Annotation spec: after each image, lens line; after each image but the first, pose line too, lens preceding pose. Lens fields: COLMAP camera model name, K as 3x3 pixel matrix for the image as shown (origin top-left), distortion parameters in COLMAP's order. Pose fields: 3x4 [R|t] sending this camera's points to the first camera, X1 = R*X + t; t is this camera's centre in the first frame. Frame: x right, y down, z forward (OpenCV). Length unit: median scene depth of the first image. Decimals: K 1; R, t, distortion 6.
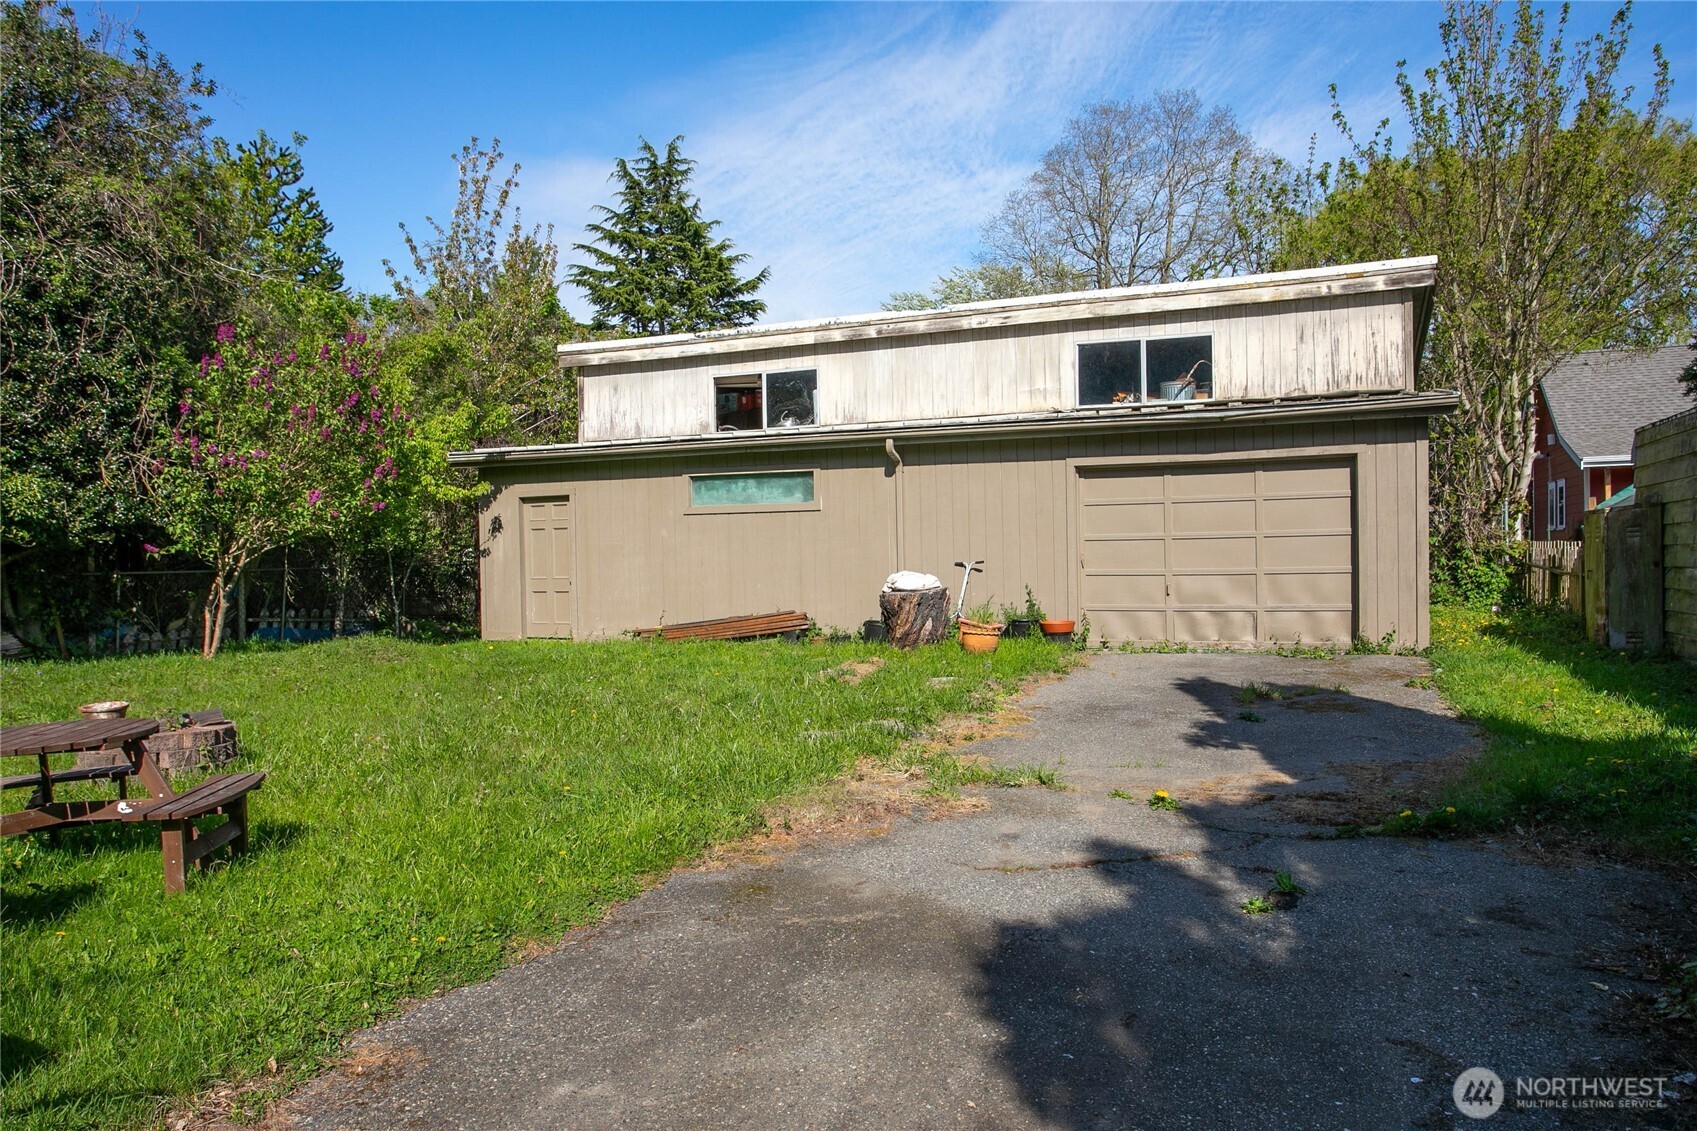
lens RADIAL K [[1247.5, 0, 852.3], [0, 1247.5, 563.0], [0, 0, 1]] dist [0.002961, -0.003051]
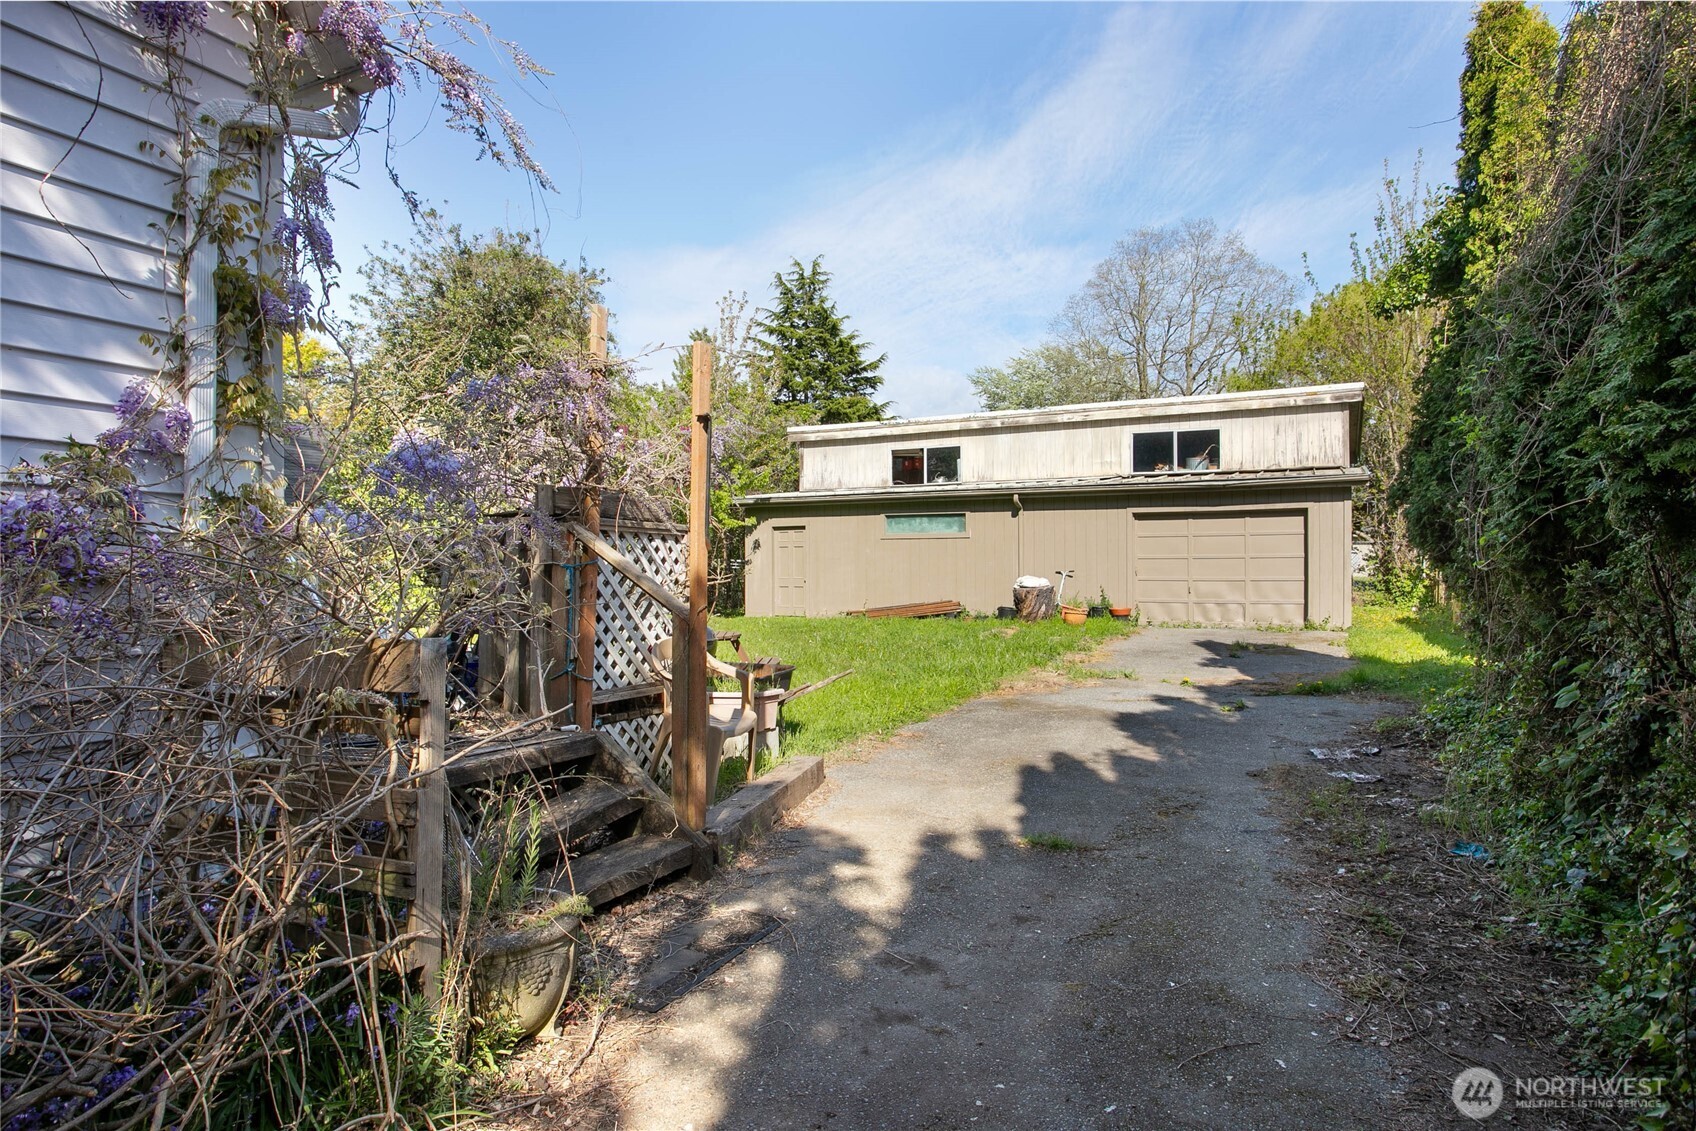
lens RADIAL K [[1017.1, 0, 842.2], [0, 1017.1, 563.3], [0, 0, 1]] dist [-0.038781, 0.001706]
pose [[0.996481, 0.014205, -0.082601, -0.072789], [-0.015185, 0.999821, -0.011254, 0.007108], [0.082427, 0.012469, 0.996519, -0.285118]]
